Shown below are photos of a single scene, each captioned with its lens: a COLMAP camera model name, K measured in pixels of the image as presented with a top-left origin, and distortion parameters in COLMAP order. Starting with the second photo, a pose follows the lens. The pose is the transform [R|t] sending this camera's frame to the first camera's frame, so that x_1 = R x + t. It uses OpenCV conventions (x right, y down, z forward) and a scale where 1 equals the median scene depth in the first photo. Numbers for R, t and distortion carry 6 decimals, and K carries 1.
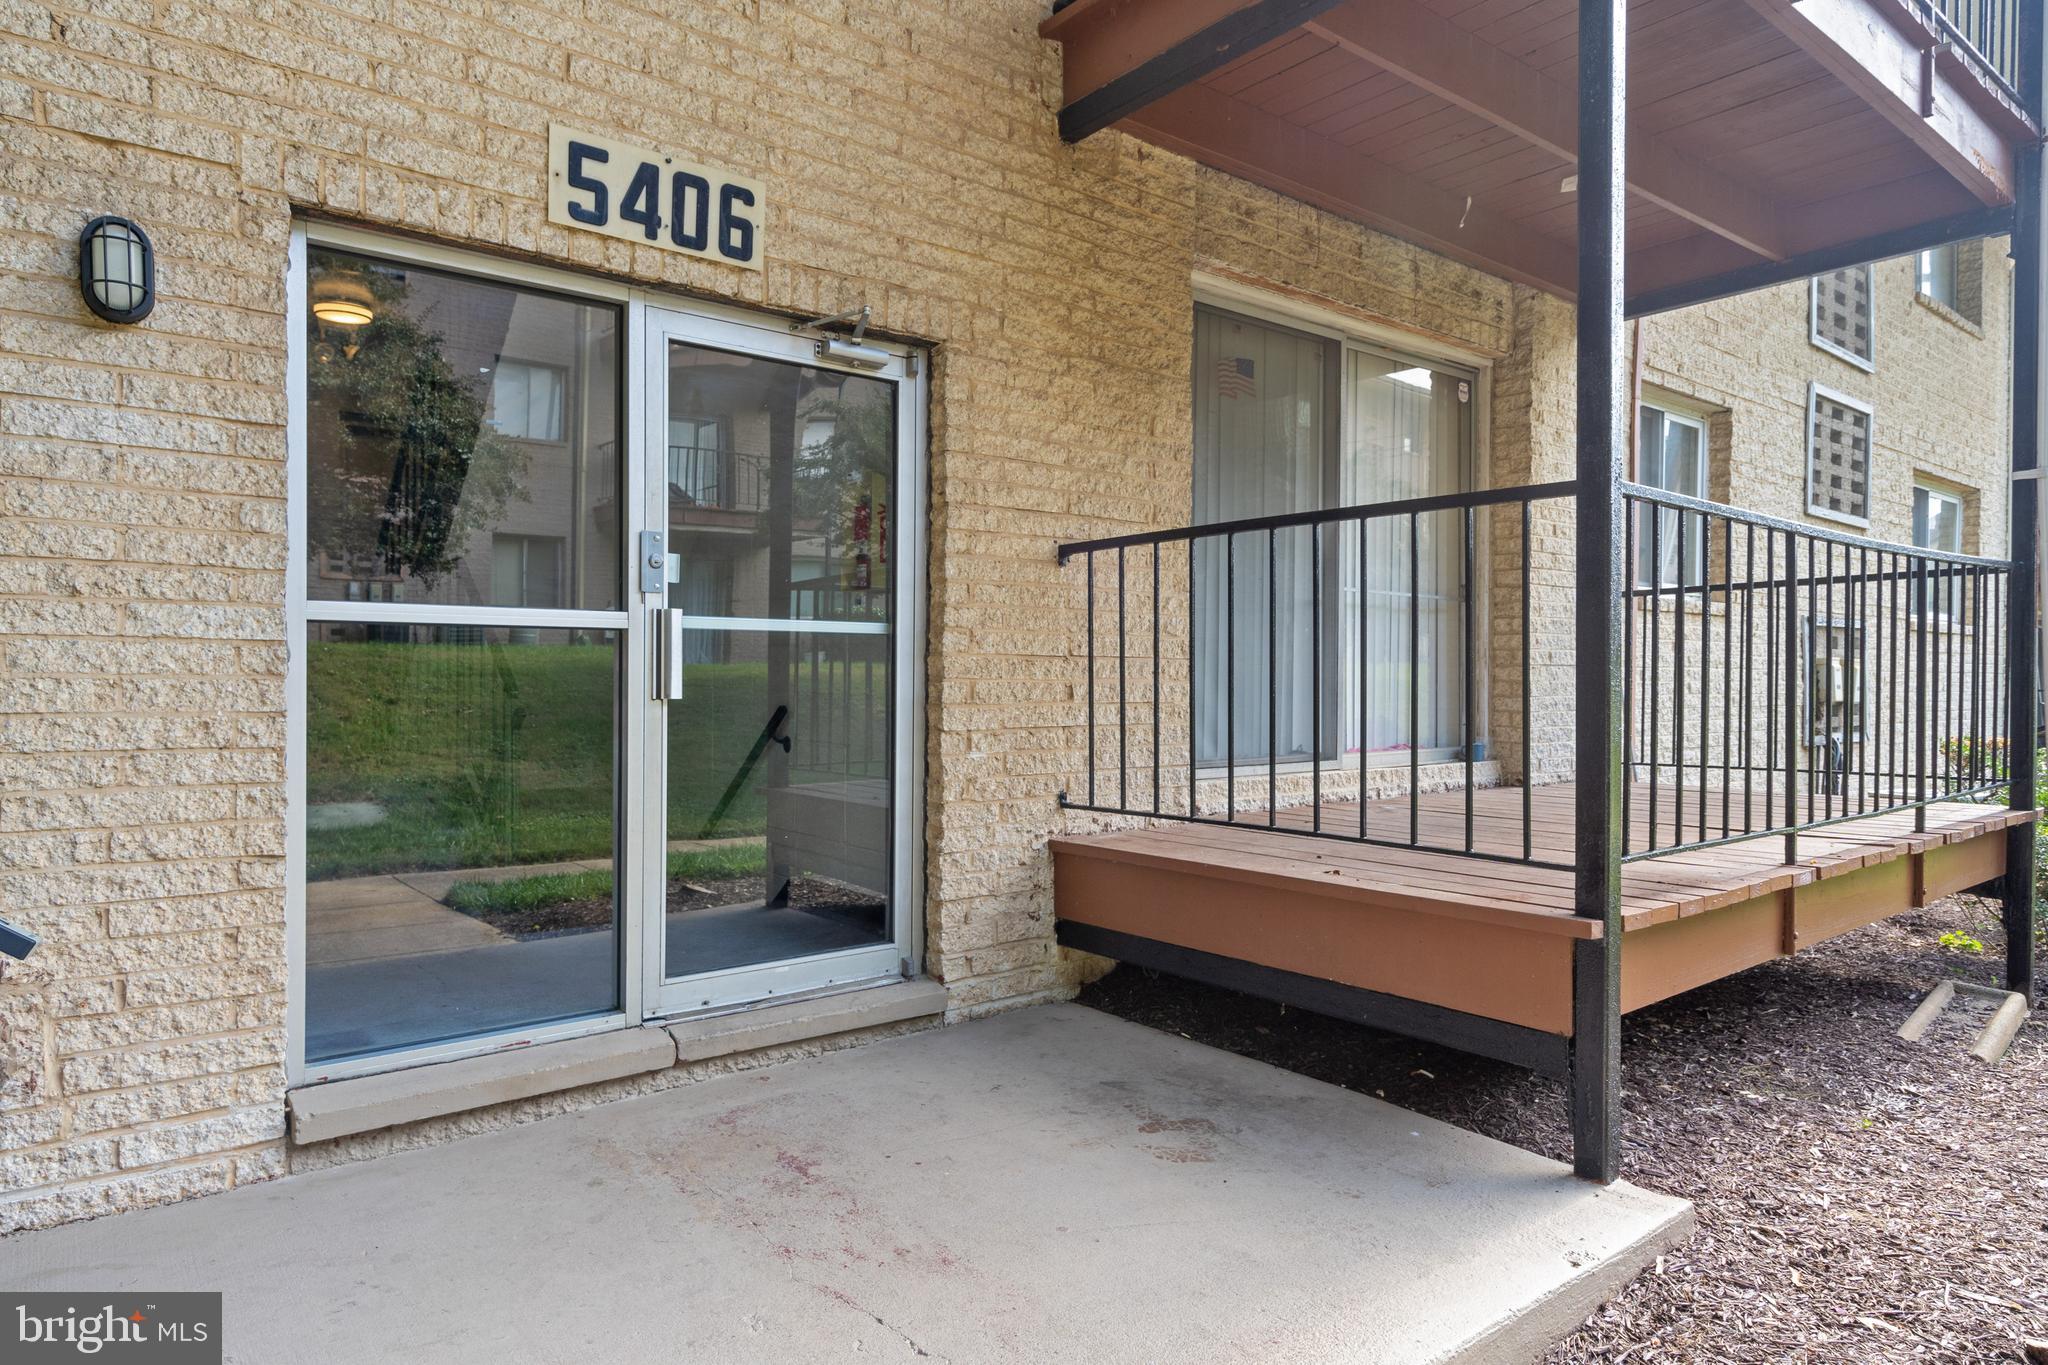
lens RADIAL K [[1229.7, 0, 1024.0], [0, 1229.7, 682.5], [0, 0, 1]] dist [0.007345, 0.001603]
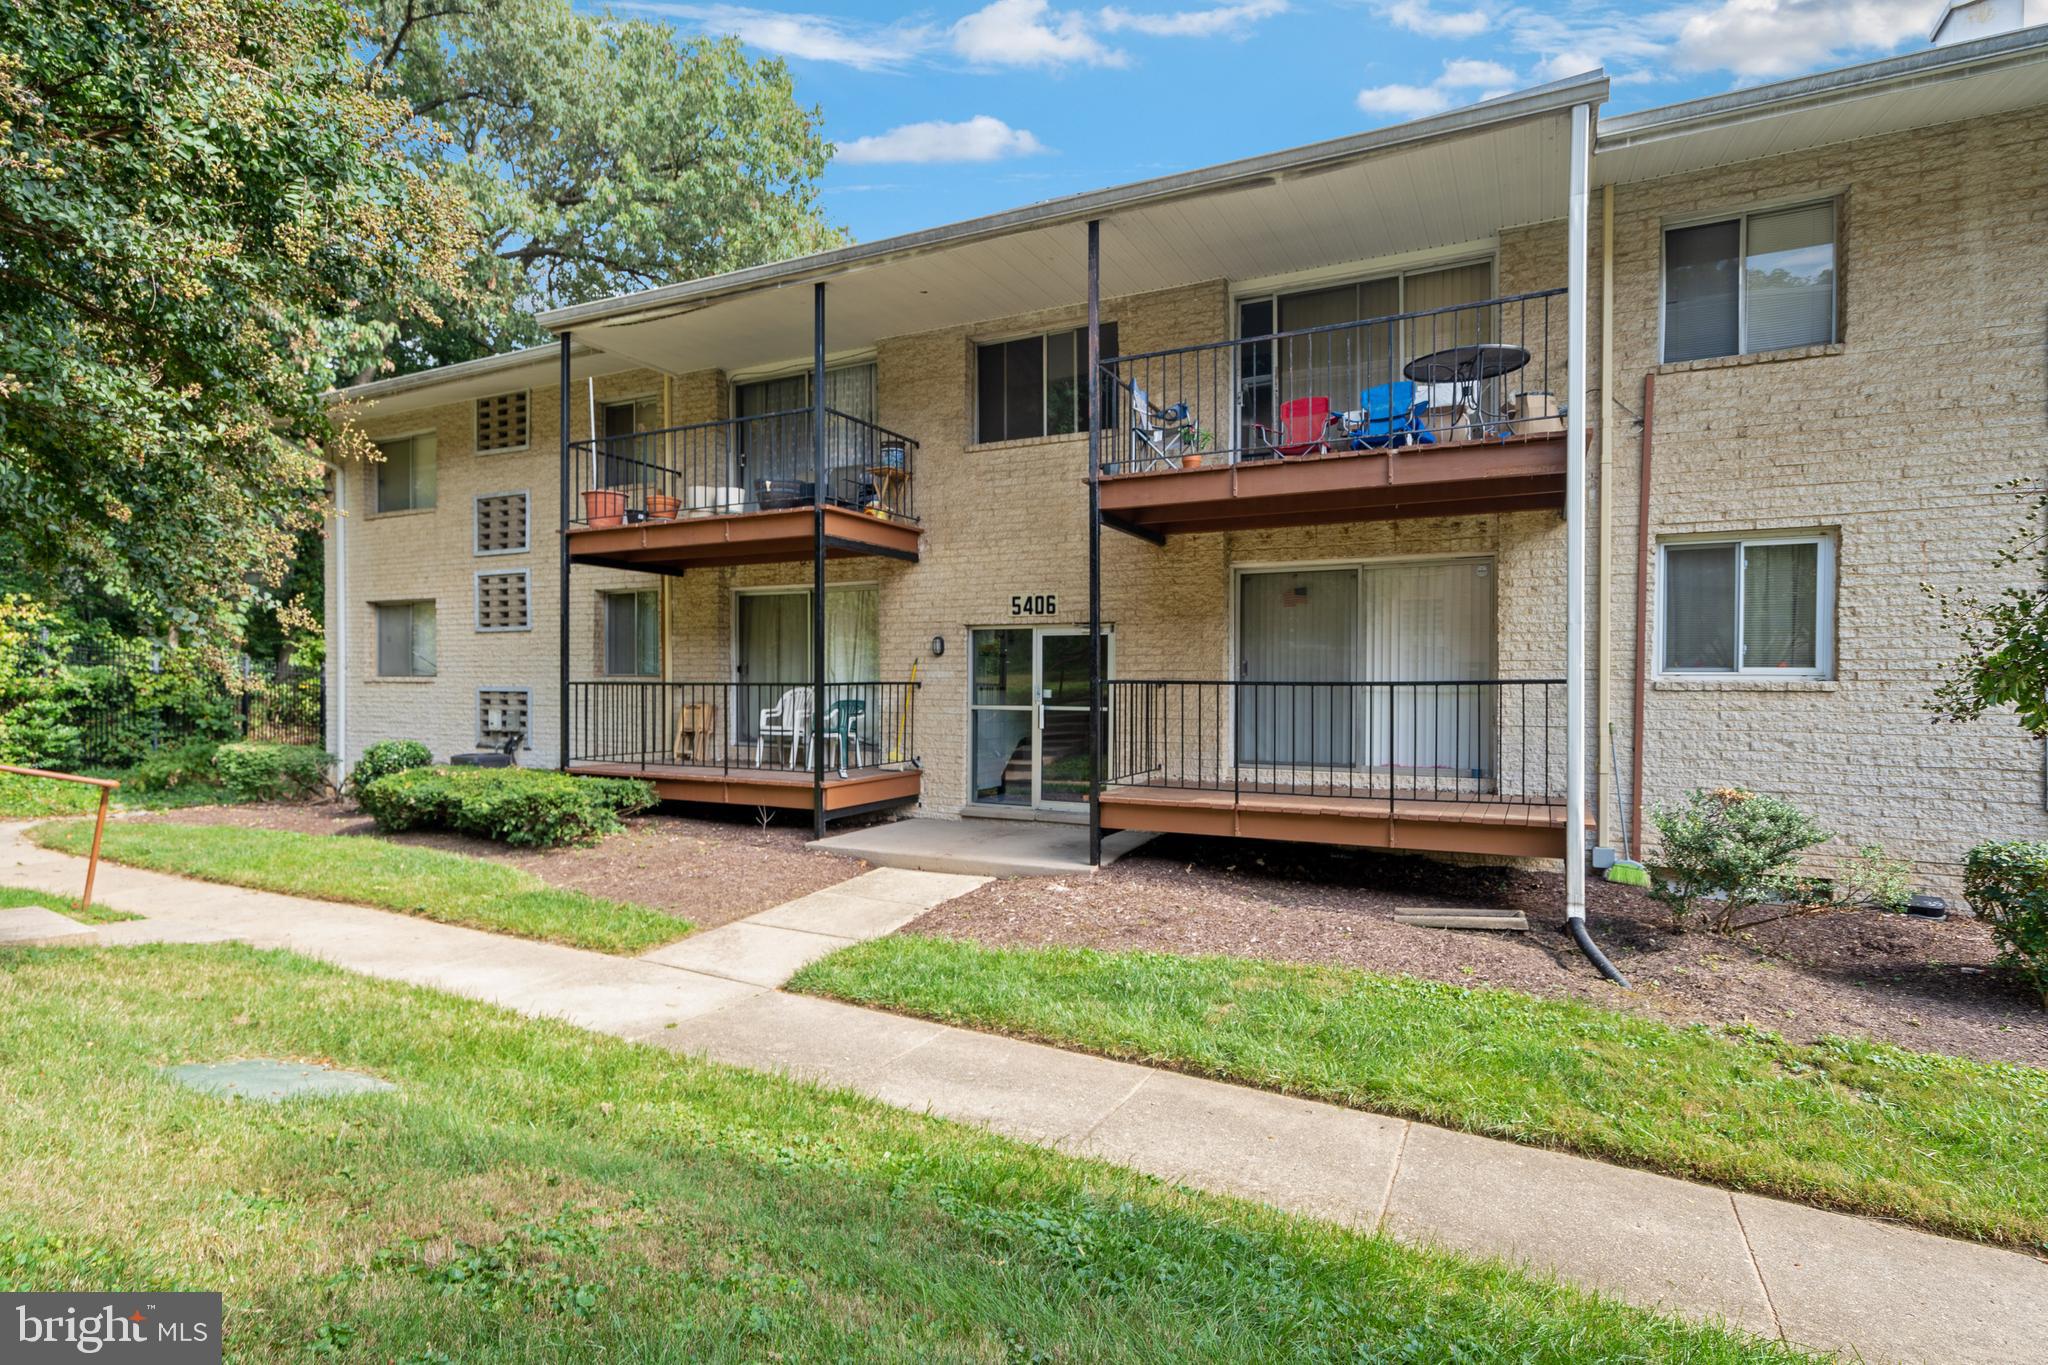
lens RADIAL K [[990.4, 0, 1024.0], [0, 990.4, 682.5], [0, 0, 1]] dist [-0.003032, -0.000182]
pose [[0.420502, 0.026478, -0.906905, 2.130022], [0.007275, 0.999444, 0.032552, -0.195933], [0.907263, -0.020286, 0.420075, -0.314206]]
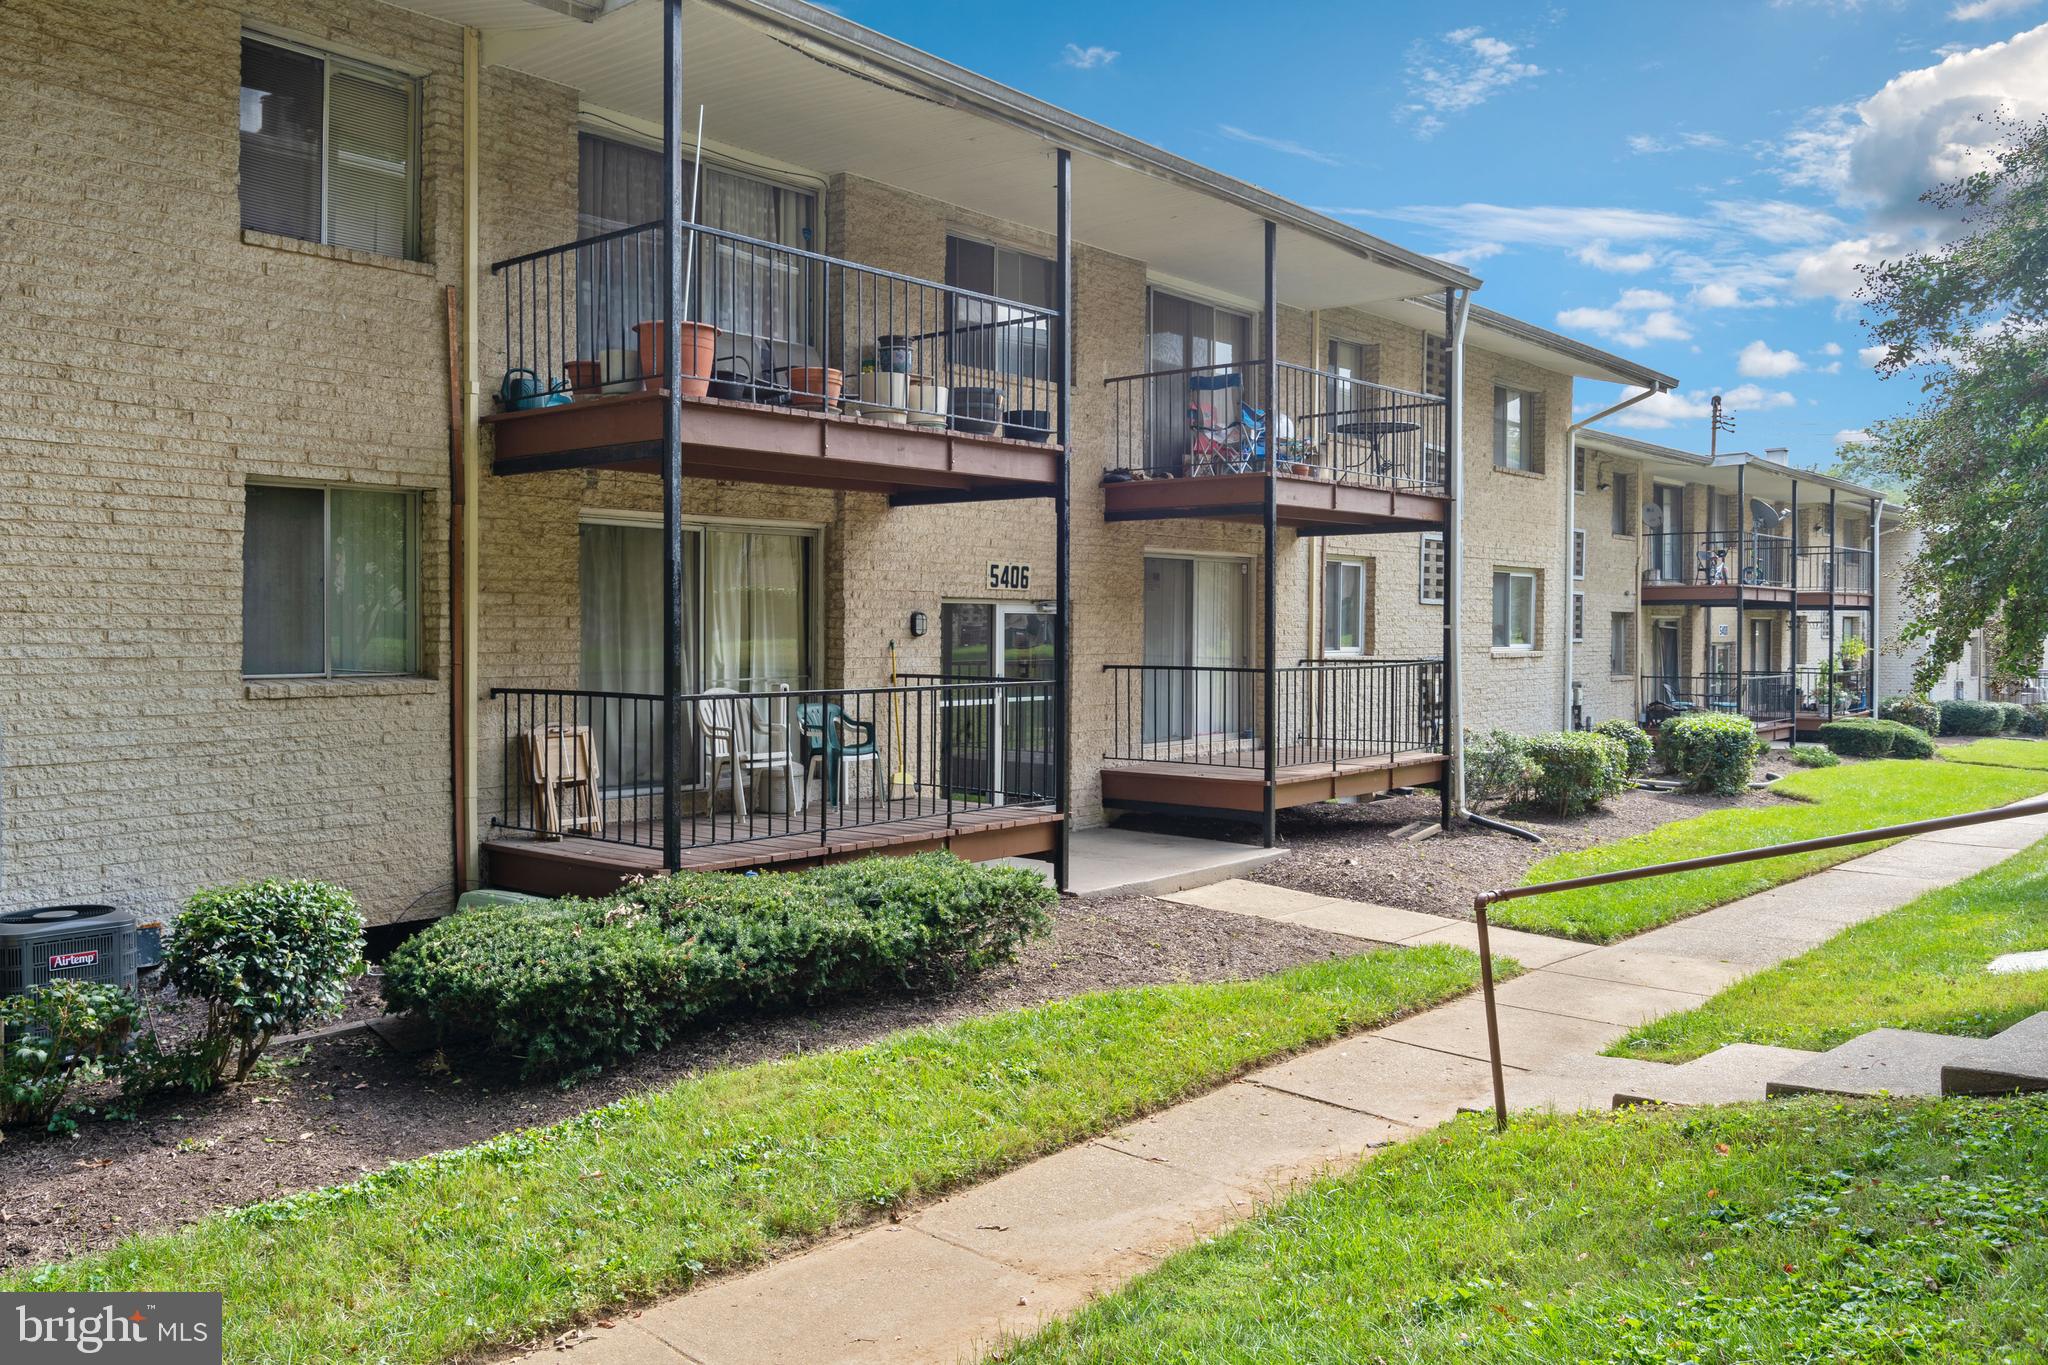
lens RADIAL K [[1599.3, 0, 1024.0], [0, 1599.3, 682.5], [0, 0, 1]] dist [0.006922, 0.001359]
pose [[0.981344, -0.005403, 0.192183, -0.879209], [-0.000753, 0.999489, 0.031945, -0.194881], [-0.192257, -0.031494, 0.980839, -2.634223]]
